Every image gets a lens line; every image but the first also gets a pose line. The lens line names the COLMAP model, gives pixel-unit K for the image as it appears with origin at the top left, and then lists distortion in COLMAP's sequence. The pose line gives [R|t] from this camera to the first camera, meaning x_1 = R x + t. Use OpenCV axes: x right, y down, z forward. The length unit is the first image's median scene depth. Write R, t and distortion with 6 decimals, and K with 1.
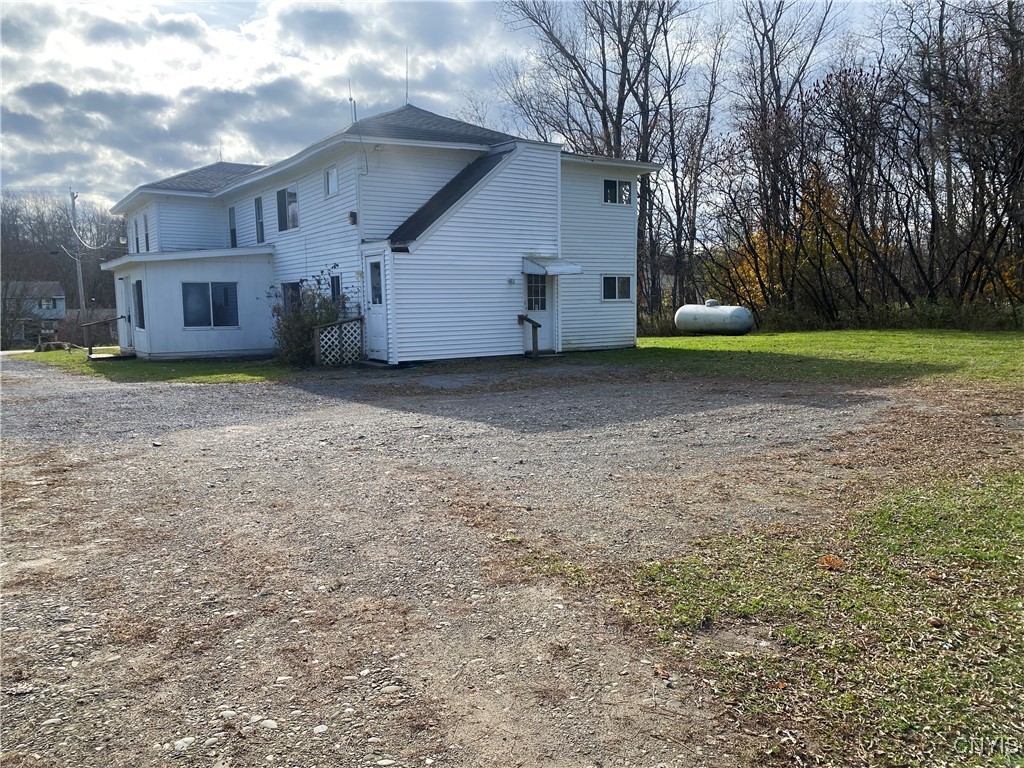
lens RADIAL K [[770.7, 0, 512.2], [0, 770.7, 382.4], [0, 0, 1]] dist [0.002341, -0.015890]
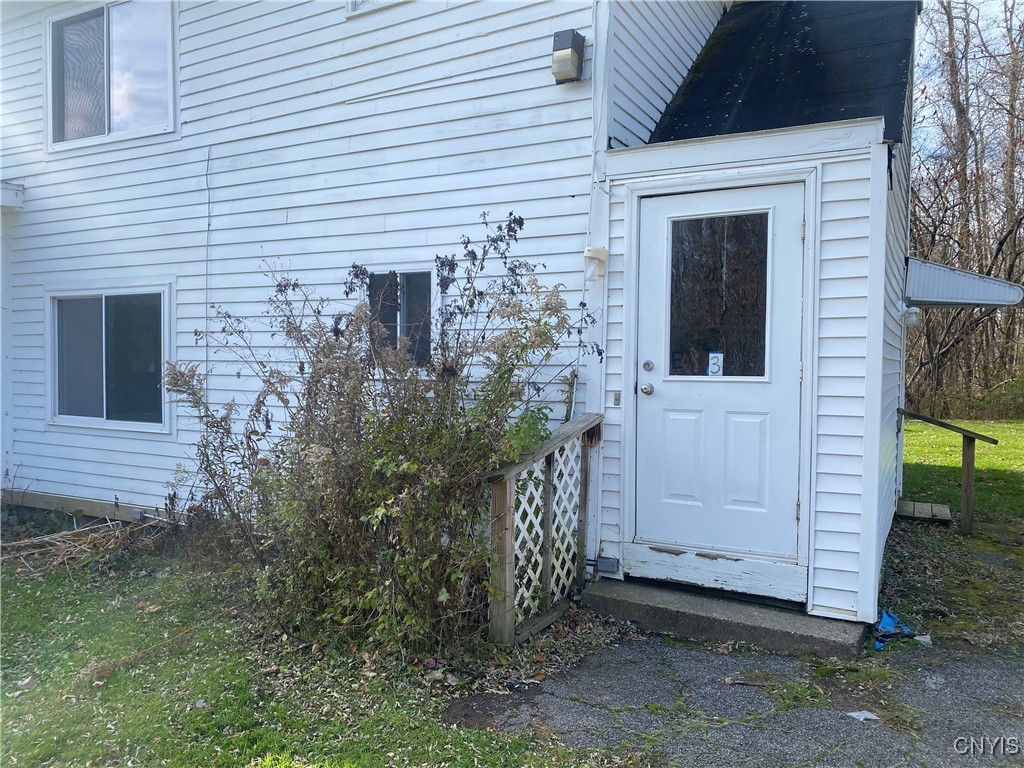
lens RADIAL K [[770.7, 0, 511.2], [0, 770.7, 386.8], [0, 0, 1]] dist [0.002341, -0.015890]
pose [[0.890781, 0.017620, 0.454092, -0.348680], [0.015166, 0.997539, -0.068459, -0.079278], [-0.454180, 0.067869, 0.888321, 0.778111]]
